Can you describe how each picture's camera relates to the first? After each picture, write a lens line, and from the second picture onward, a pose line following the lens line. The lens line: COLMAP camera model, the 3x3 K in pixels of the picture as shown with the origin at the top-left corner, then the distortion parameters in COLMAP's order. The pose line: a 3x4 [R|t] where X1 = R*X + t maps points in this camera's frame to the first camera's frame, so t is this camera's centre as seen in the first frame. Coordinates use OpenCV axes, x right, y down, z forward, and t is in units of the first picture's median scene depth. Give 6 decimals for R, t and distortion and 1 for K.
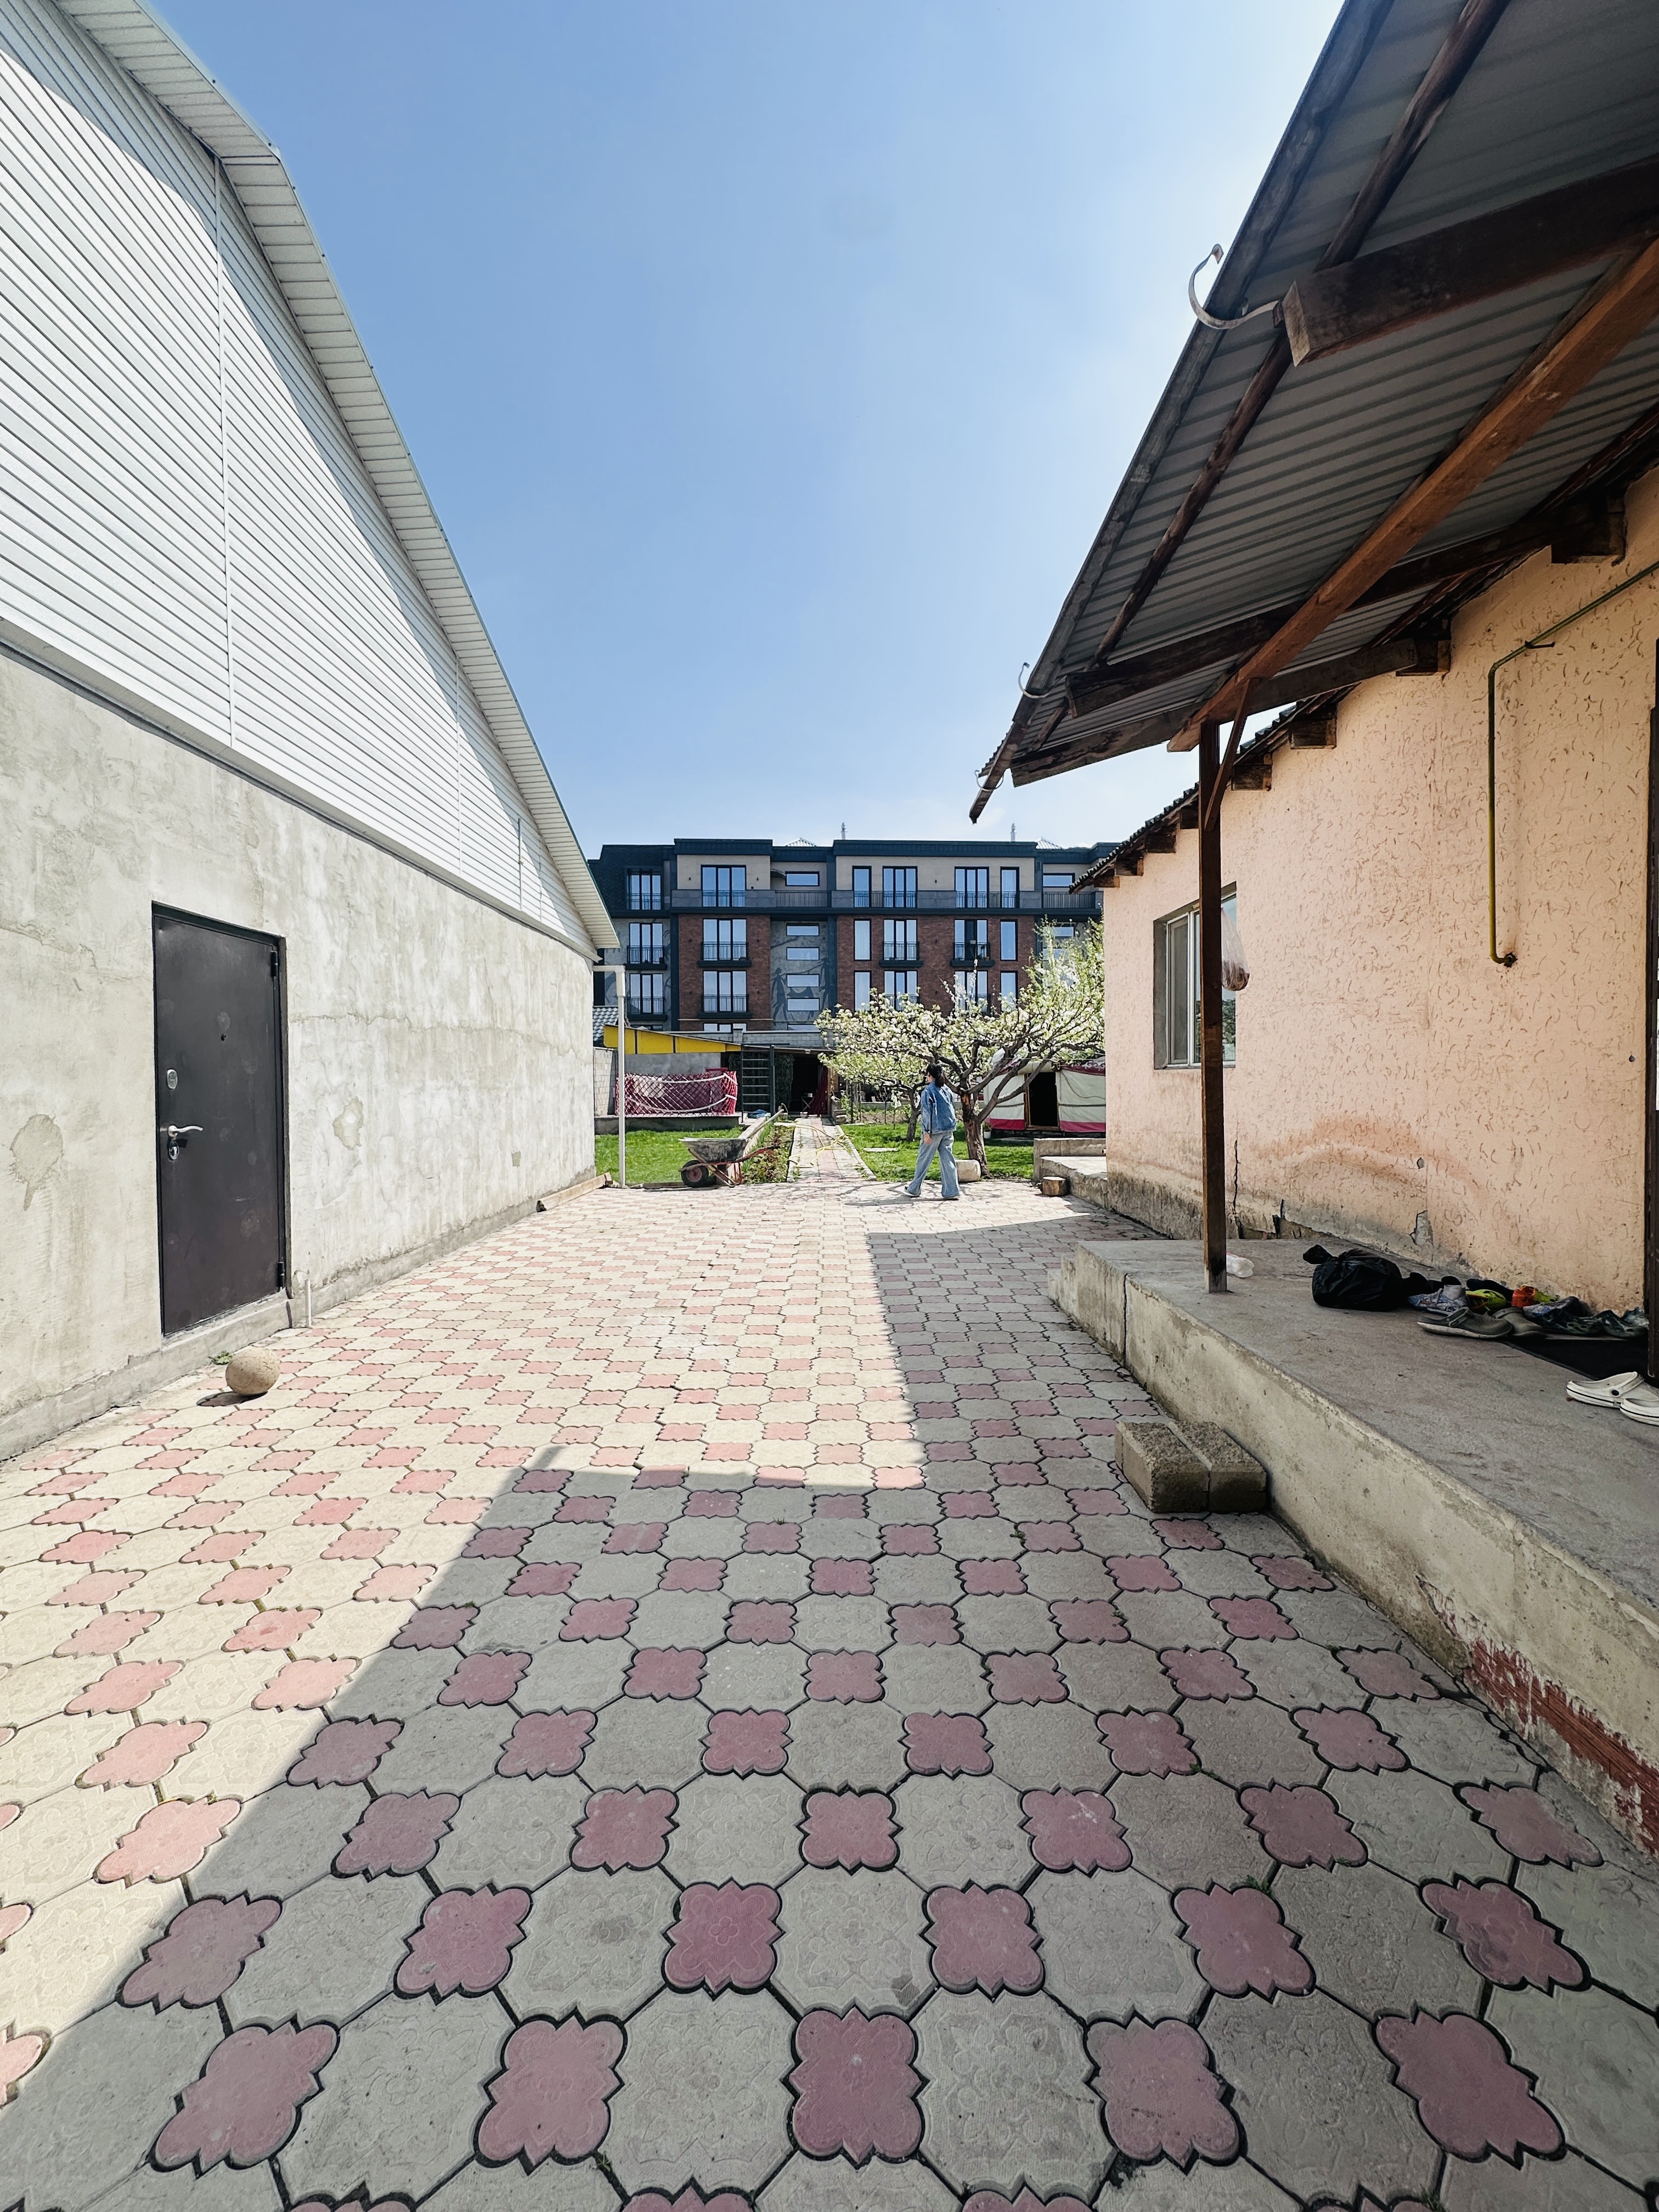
lens RADIAL K [[879.9, 0, 829.5], [0, 879.9, 1106.0], [0, 0, 1]] dist [-0.002175, -0.000196]
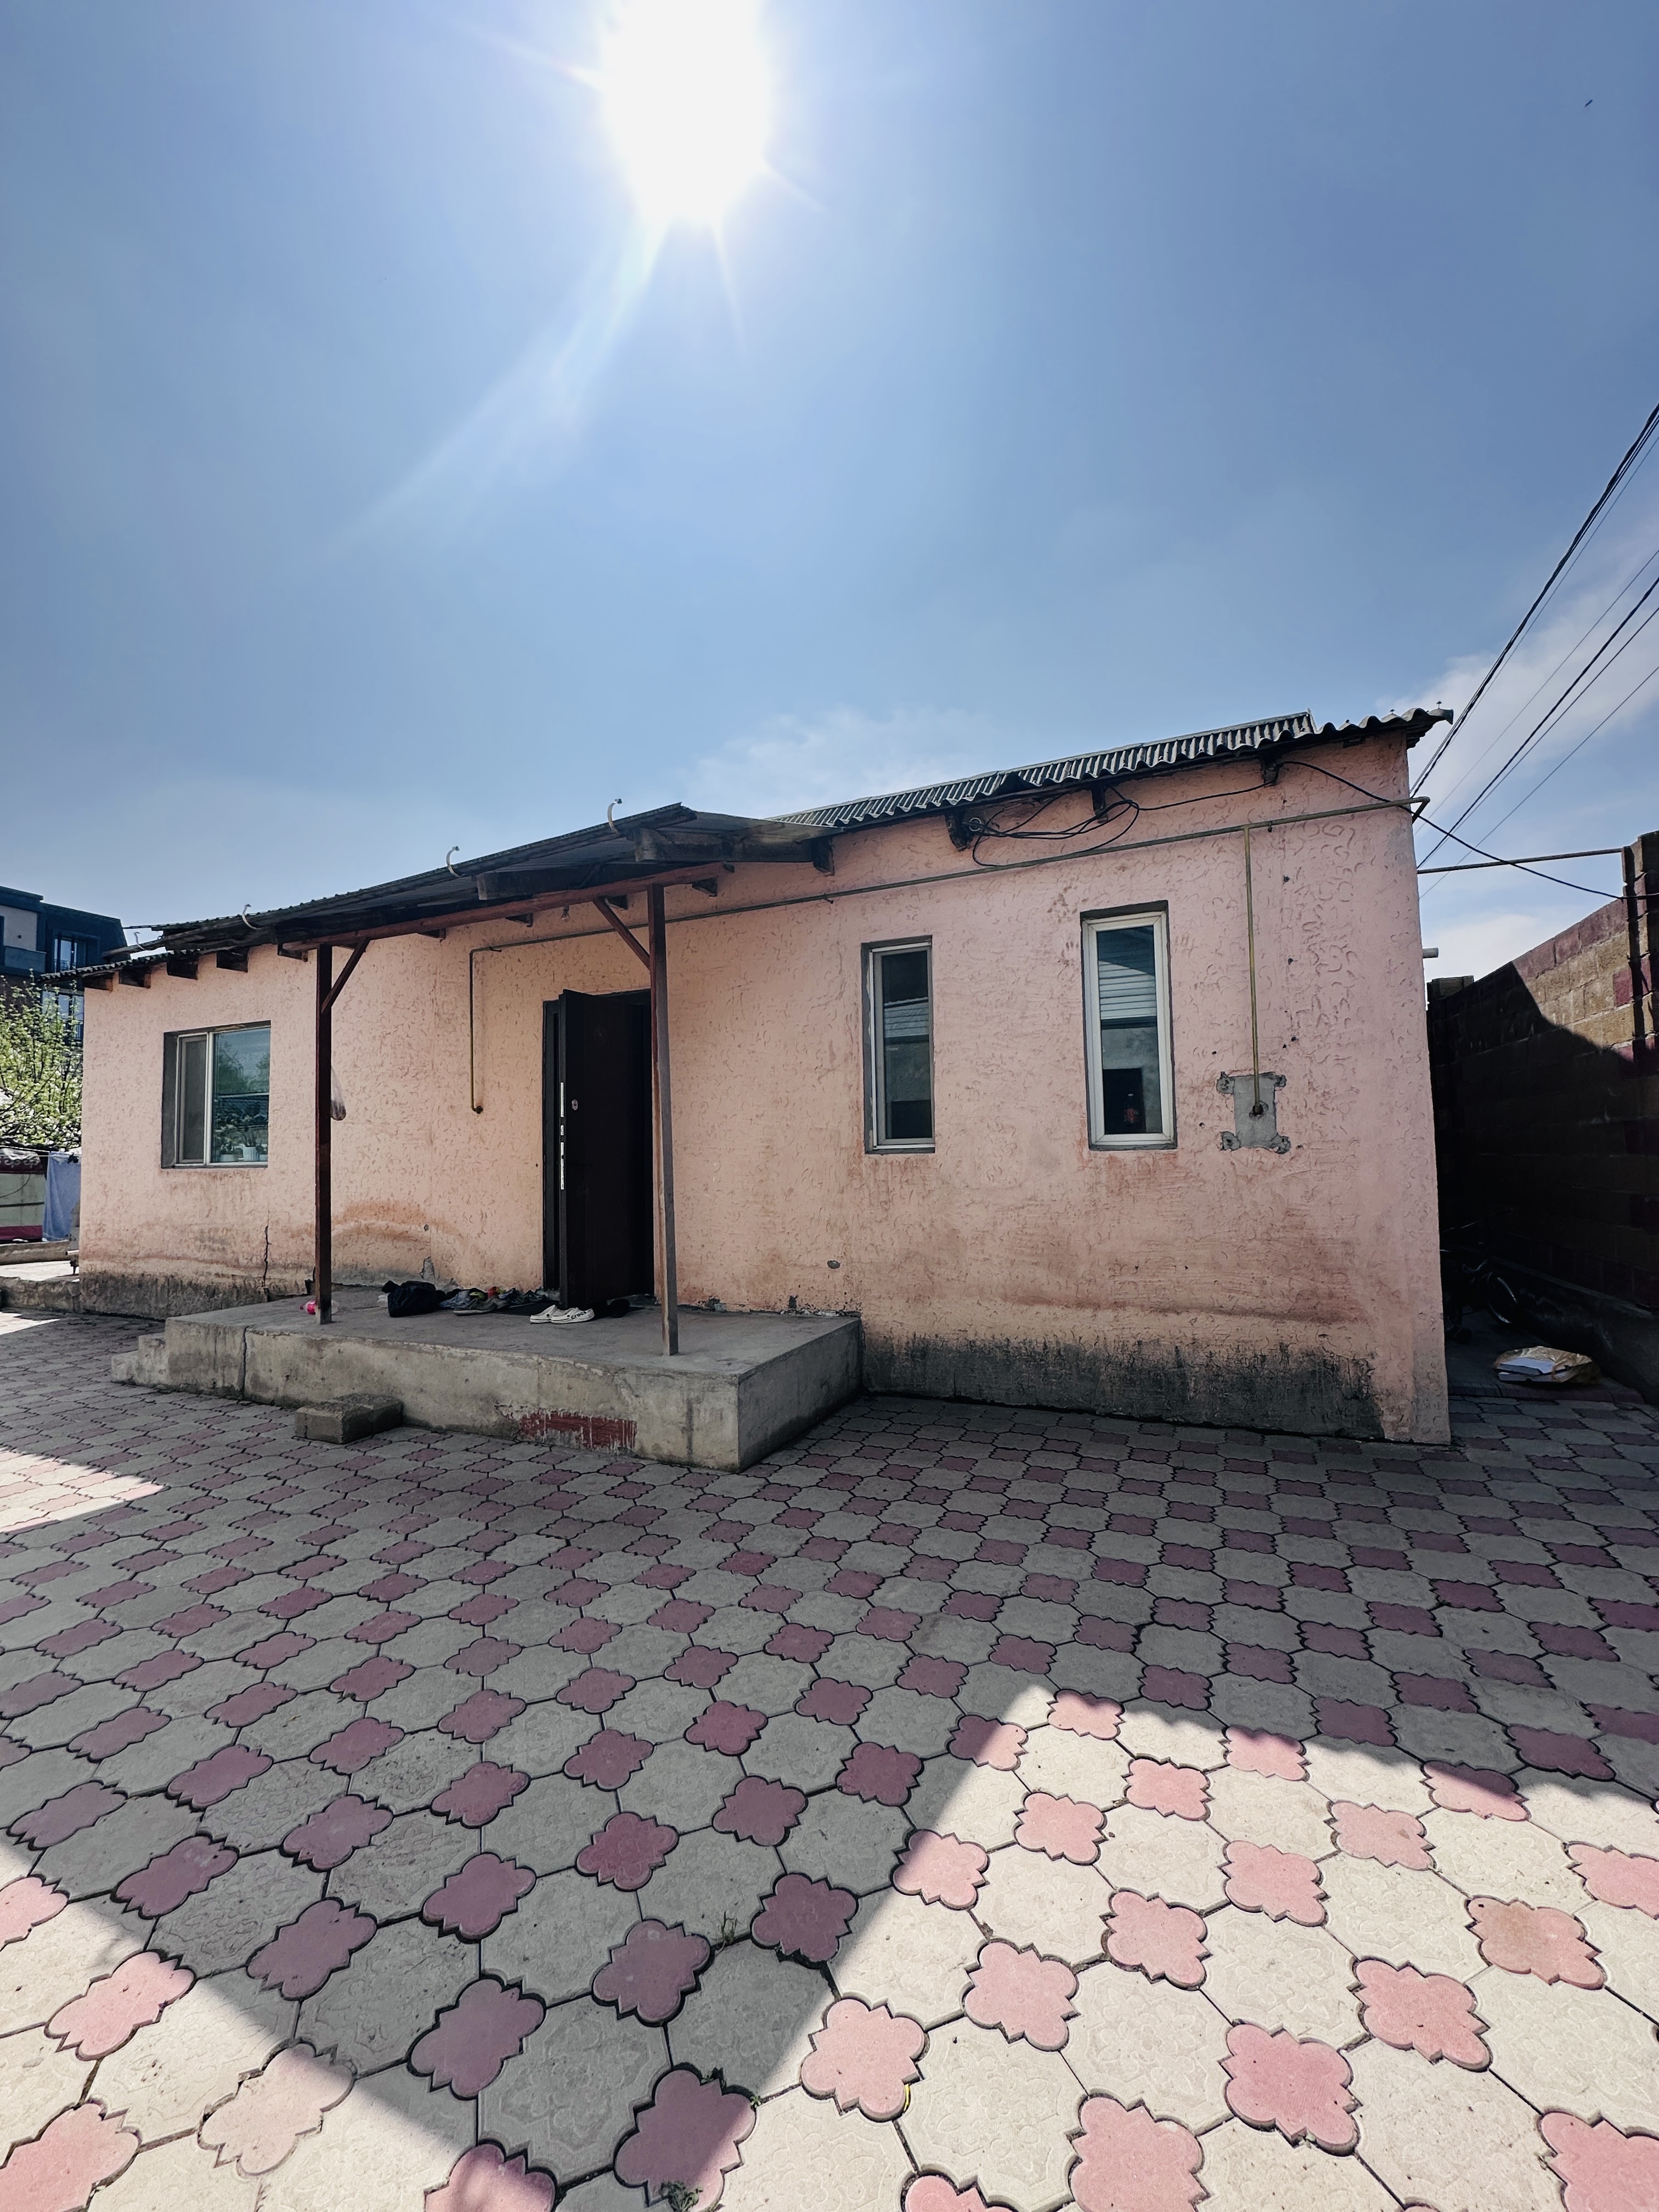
lens RADIAL K [[879.9, 0, 829.5], [0, 879.9, 1106.0], [0, 0, 1]] dist [-0.002175, -0.000196]
pose [[0.409348, 0.056082, 0.910653, -0.437142], [0.038659, 0.996147, -0.078725, -0.001642], [-0.911559, 0.067431, 0.405603, -0.298099]]
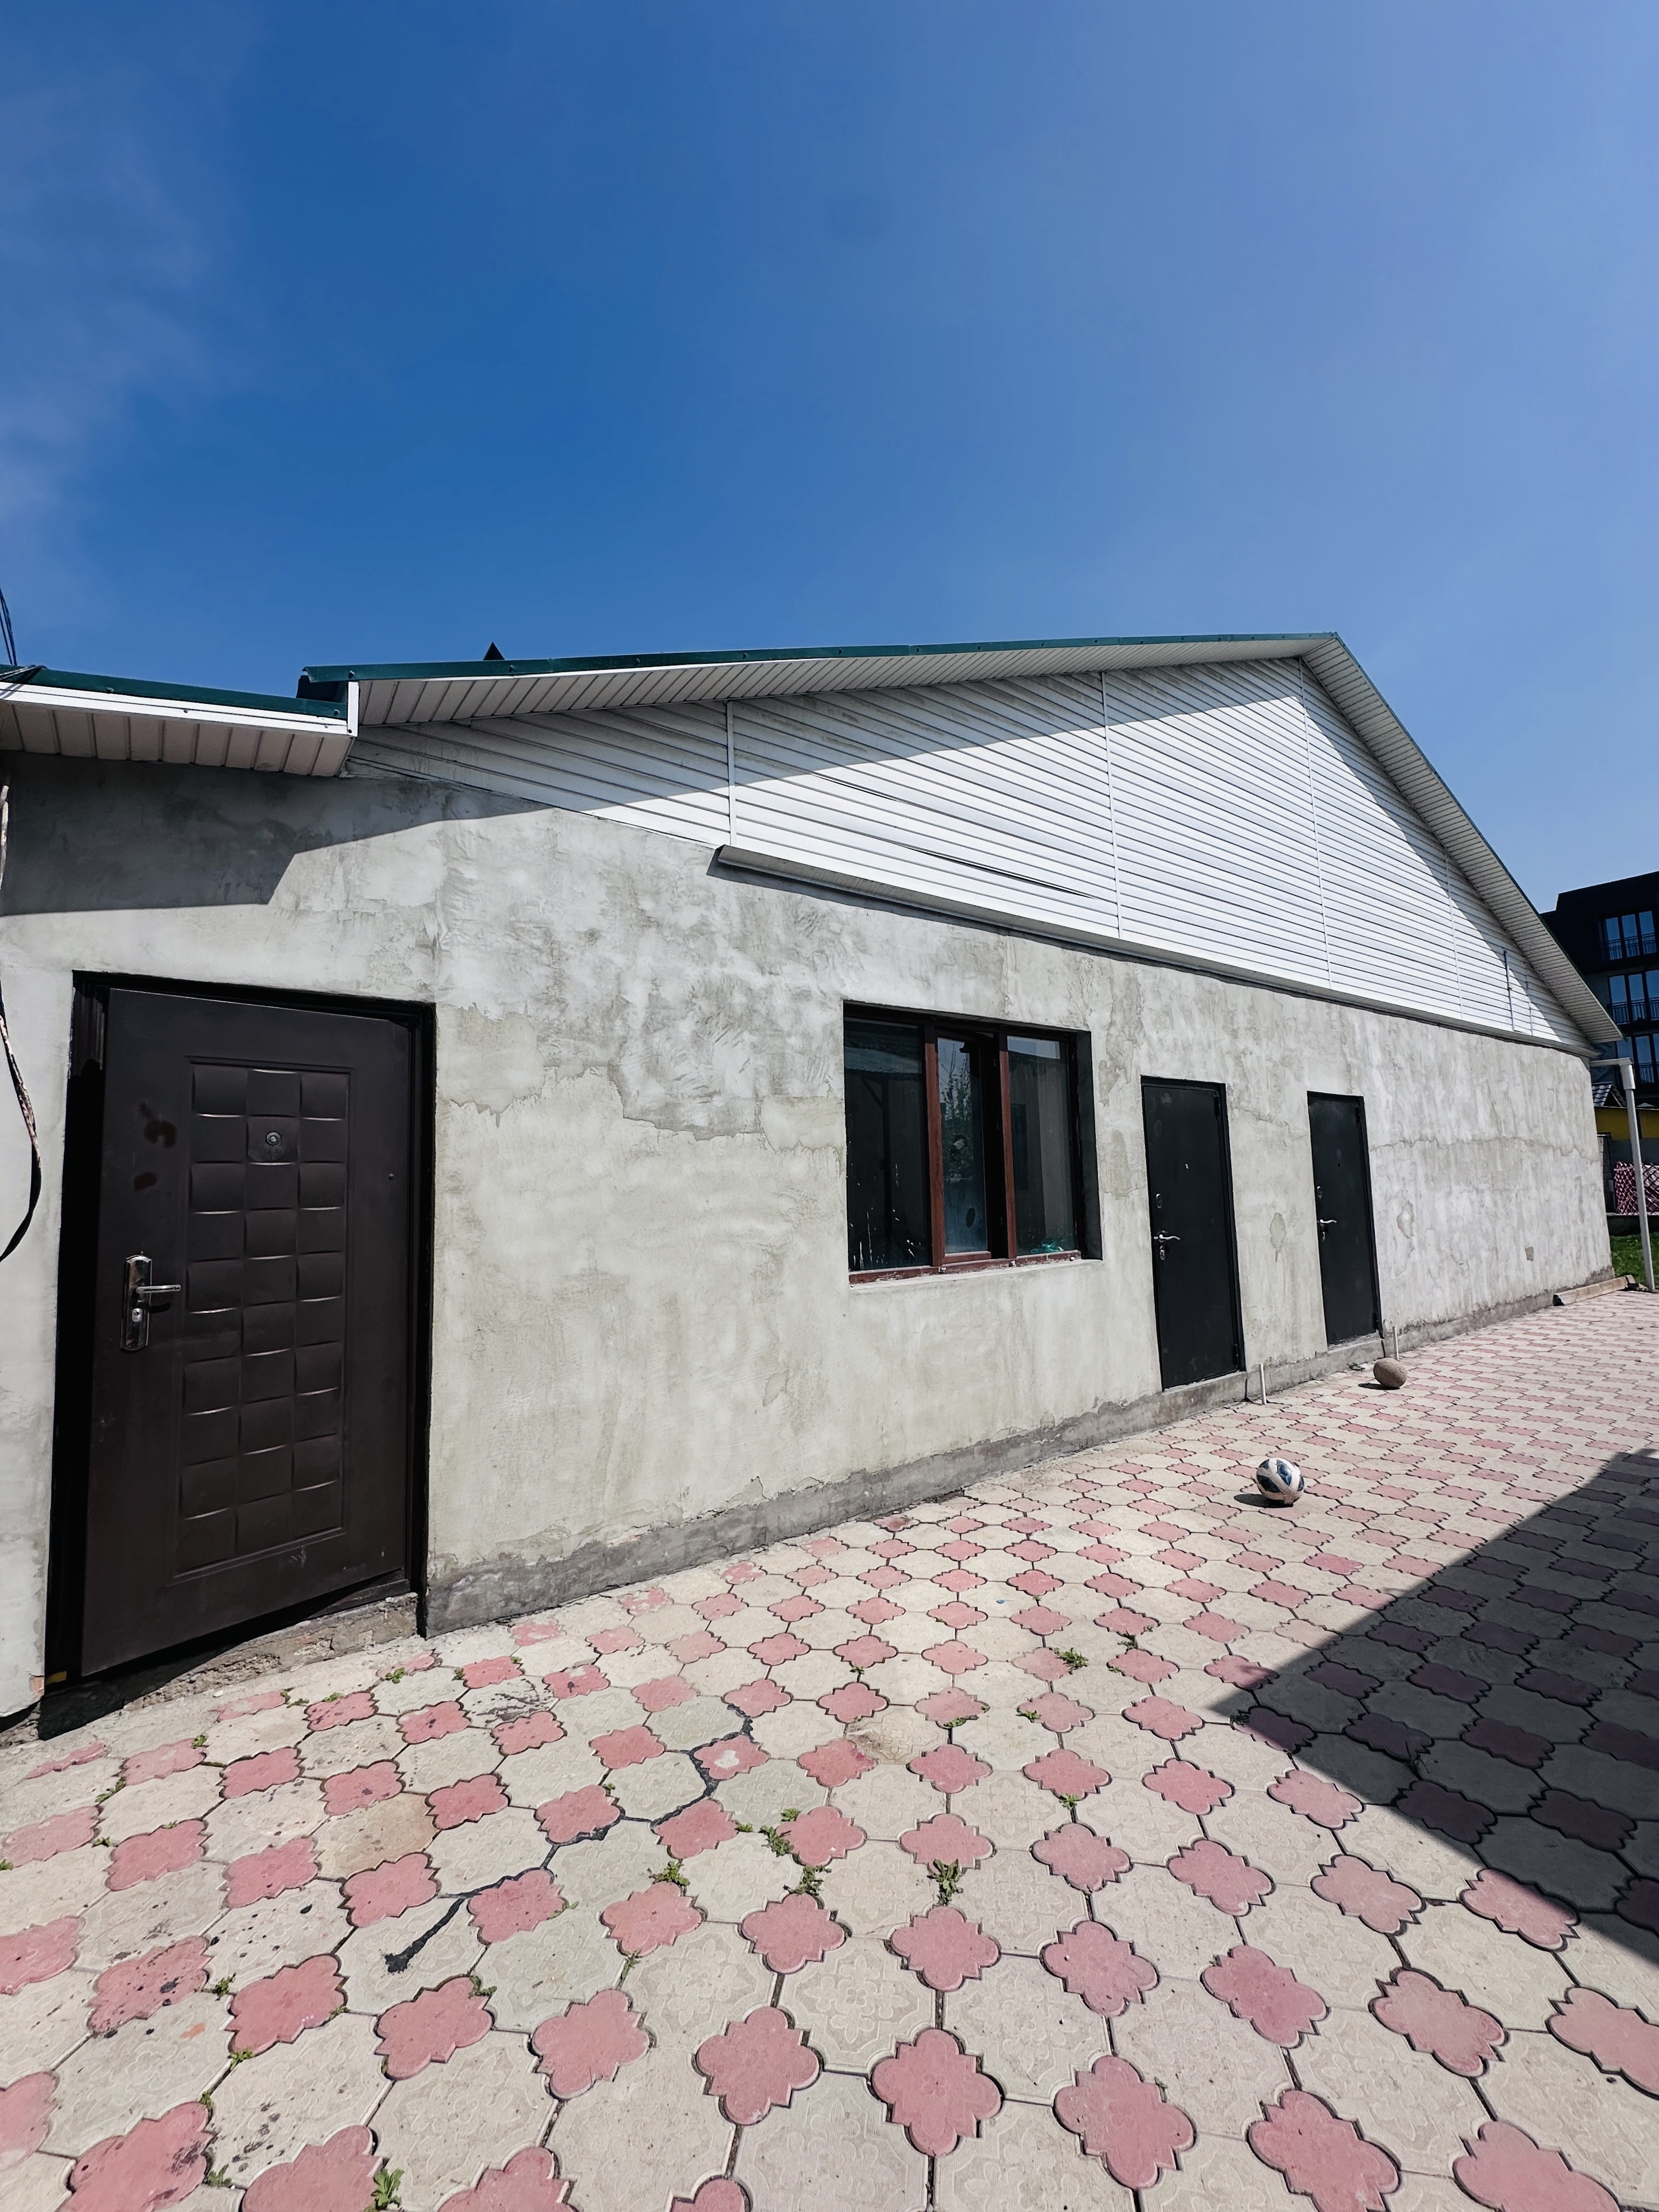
lens RADIAL K [[879.9, 0, 829.5], [0, 879.9, 1106.0], [0, 0, 1]] dist [-0.002175, -0.000196]
pose [[0.577000, -0.090578, -0.811706, 0.085530], [0.002611, 0.994031, -0.109068, -0.010491], [0.816740, 0.060813, 0.573792, -0.635622]]
